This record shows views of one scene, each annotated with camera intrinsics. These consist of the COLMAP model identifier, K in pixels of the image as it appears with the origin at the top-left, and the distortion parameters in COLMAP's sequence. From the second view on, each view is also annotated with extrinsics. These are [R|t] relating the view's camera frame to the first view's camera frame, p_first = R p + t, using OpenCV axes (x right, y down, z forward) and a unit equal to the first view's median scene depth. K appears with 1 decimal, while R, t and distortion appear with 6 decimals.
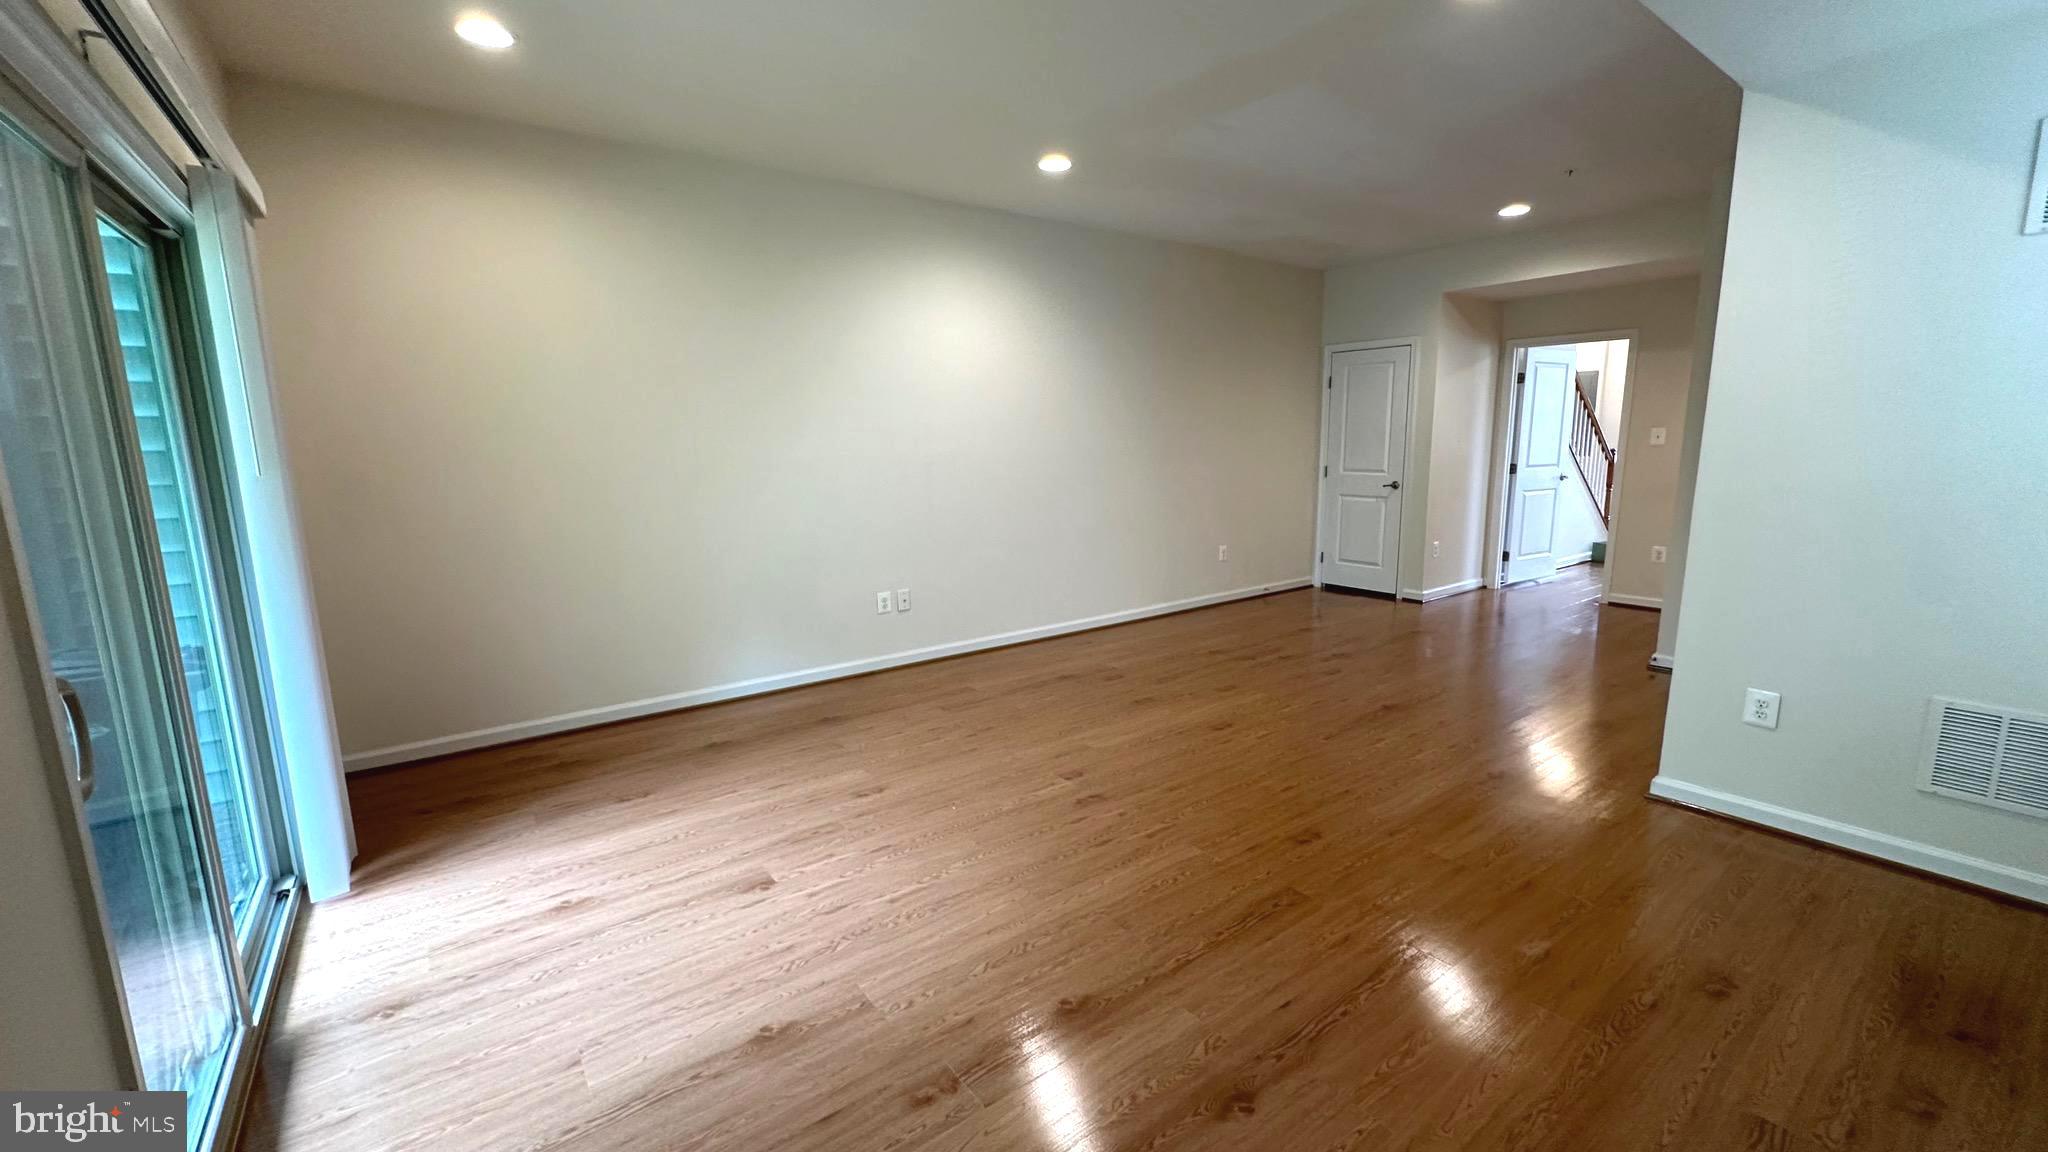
lens RADIAL K [[814.8, 0, 1025.1], [0, 814.8, 570.5], [0, 0, 1]] dist [-0.003457, 0.000223]
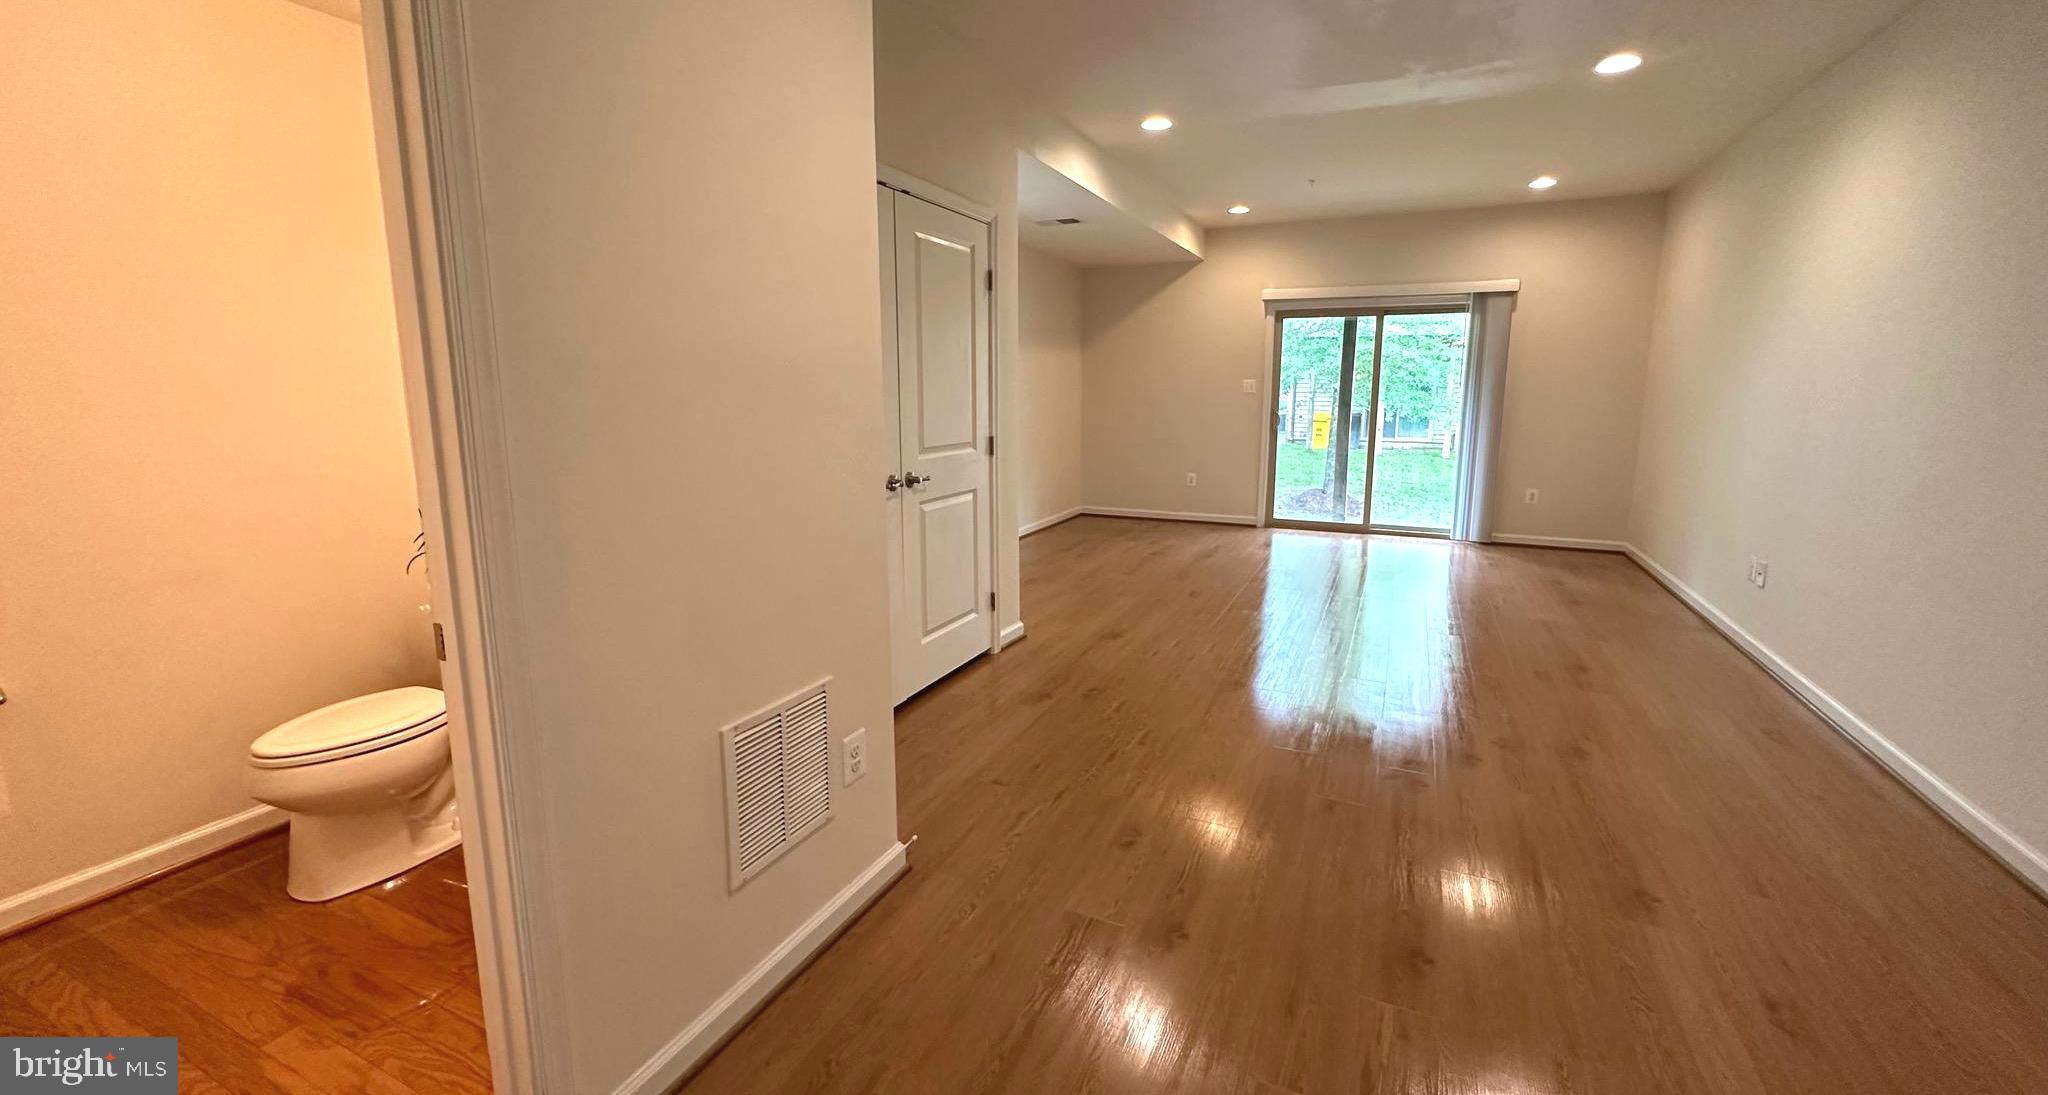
lens RADIAL K [[832.4, 0, 1024.3], [0, 832.4, 524.6], [0, 0, 1]] dist [0.000725, 0.000703]
pose [[-0.878230, 0.094513, -0.468807, 1.771467], [-0.065324, 0.947382, 0.313370, -0.447241], [0.473757, 0.305835, -0.825845, 2.649221]]
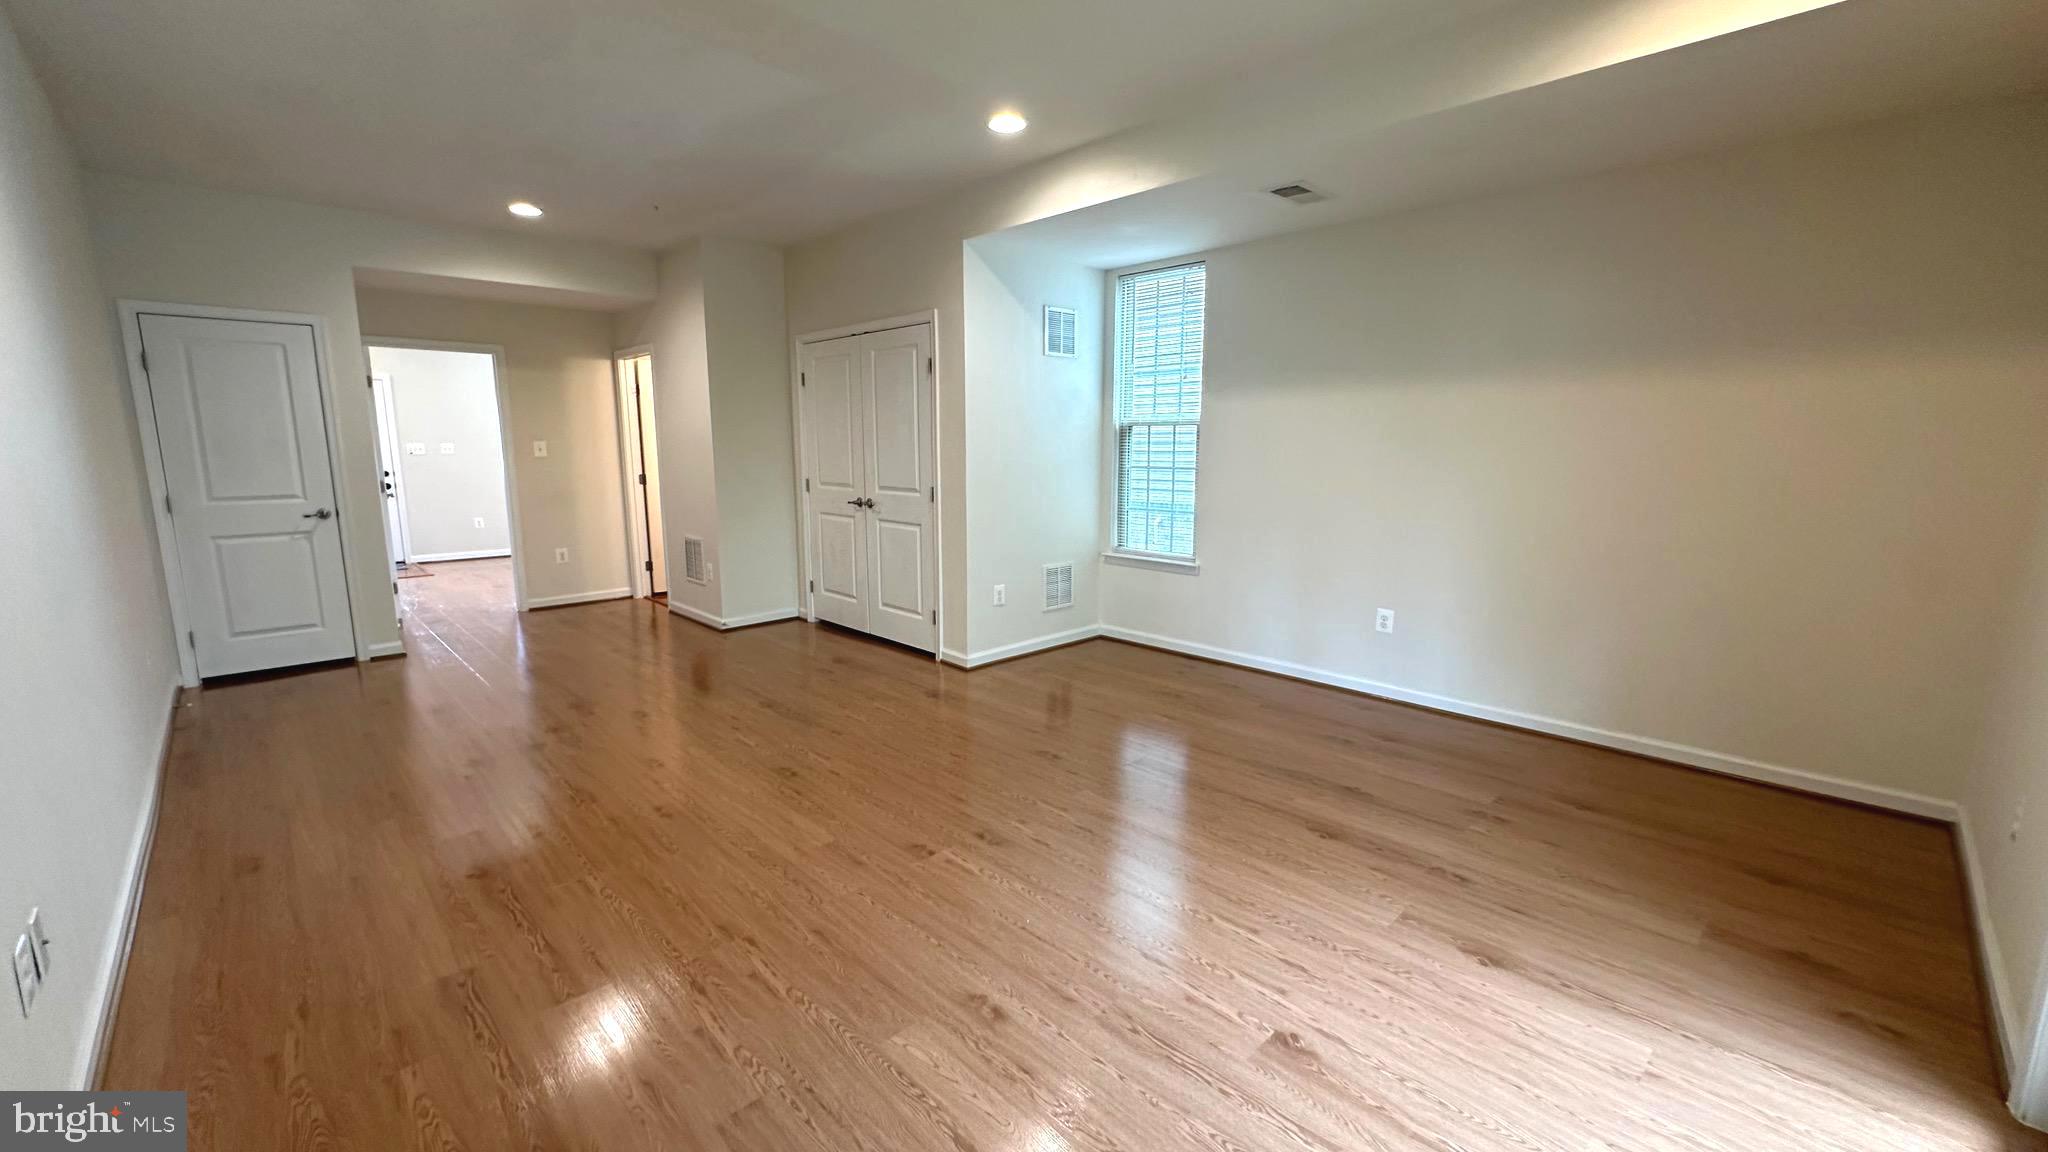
lens RADIAL K [[814.8, 0, 1013.9], [0, 814.8, 583.0], [0, 0, 1]] dist [-0.003457, 0.000223]
pose [[-0.118625, -0.155501, 0.980687, -0.967490], [0.166741, 0.970516, 0.174058, -0.185296], [-0.978839, 0.184169, -0.089199, 1.262075]]
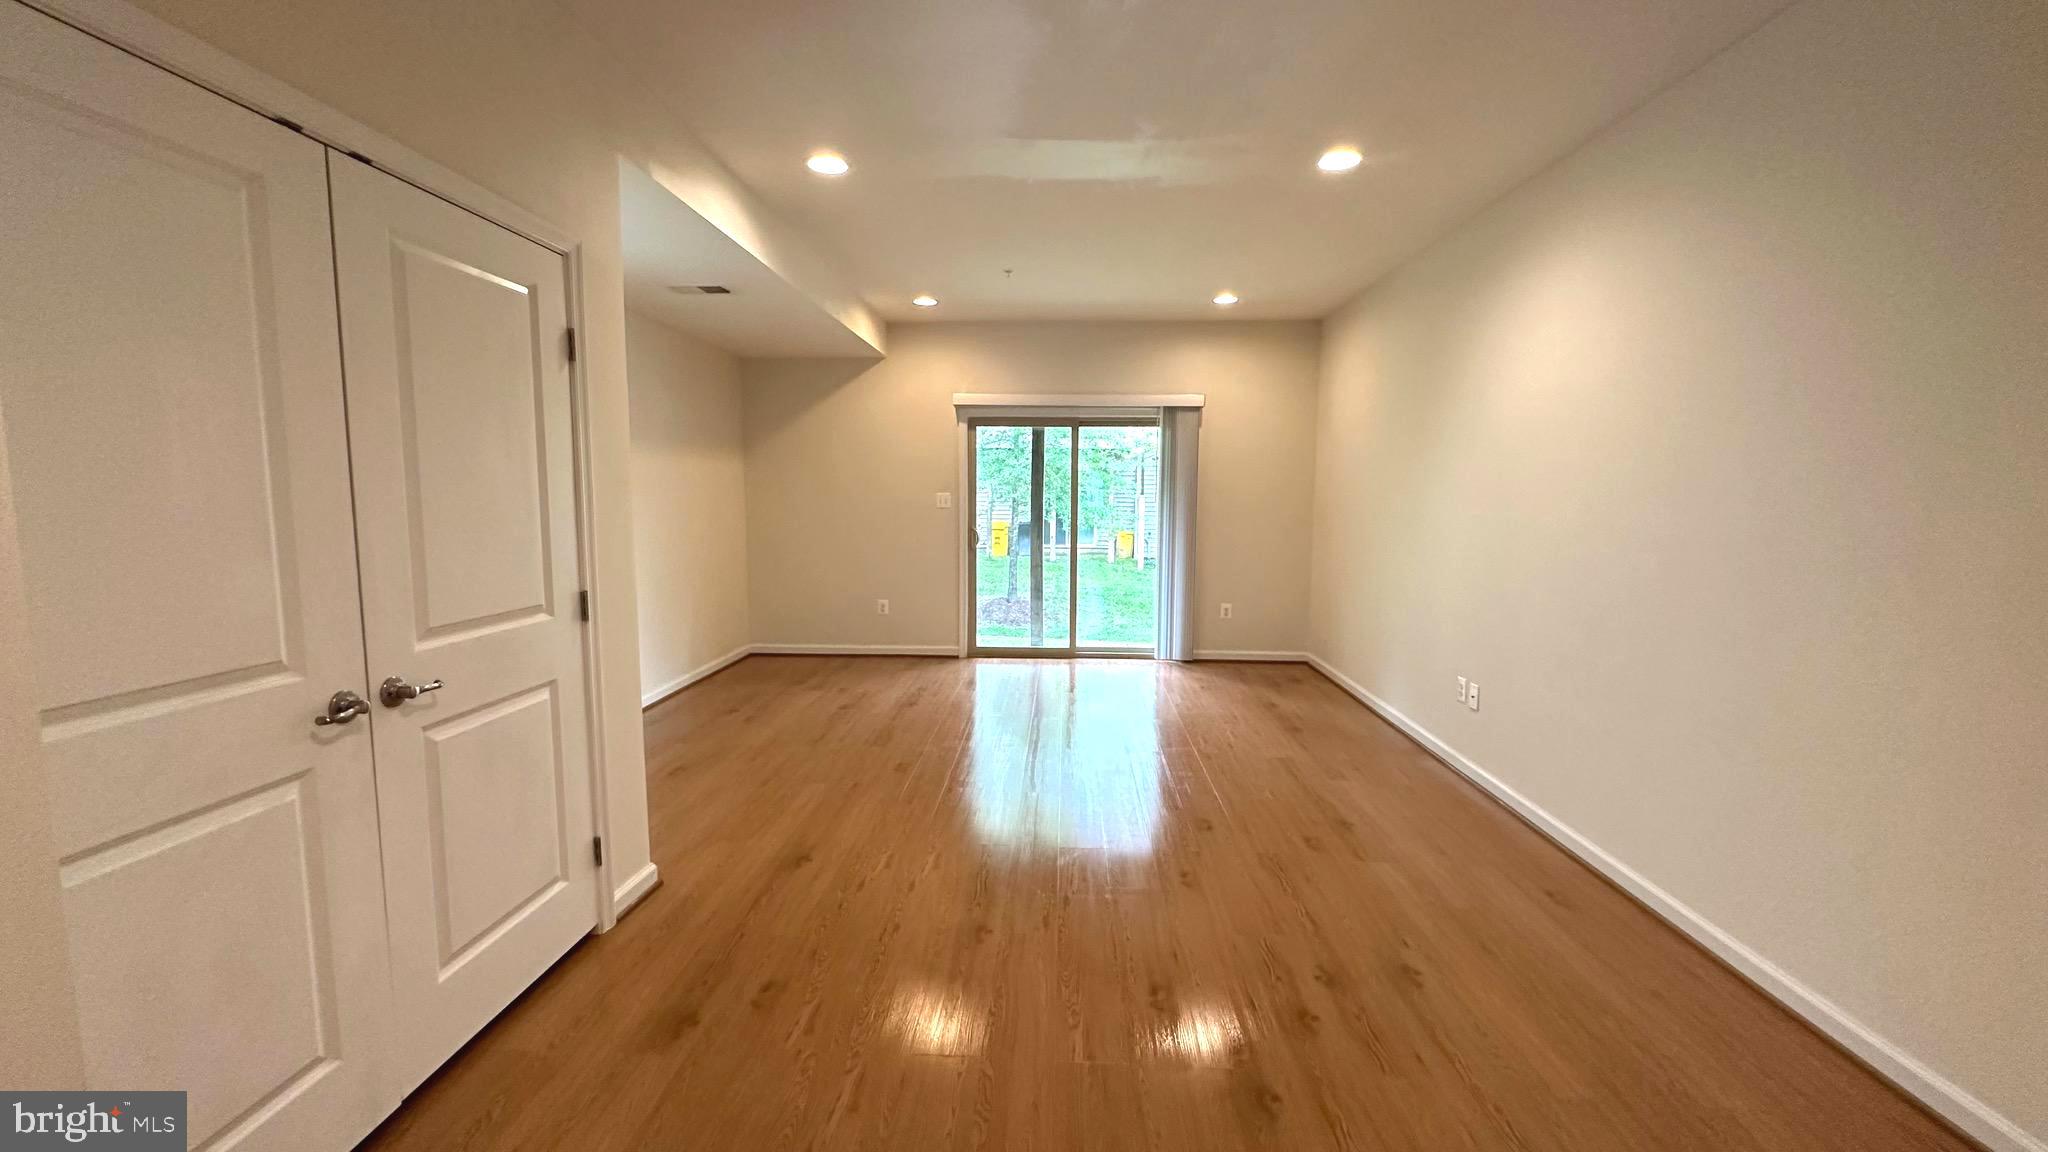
lens RADIAL K [[814.8, 0, 1023.4], [0, 814.8, 570.0], [0, 0, 1]] dist [-0.003457, 0.000223]
pose [[-0.633007, 0.087085, -0.769232, 1.476729], [-0.122376, 0.969903, 0.210507, -0.397977], [0.764412, 0.227388, -0.603298, 2.235540]]
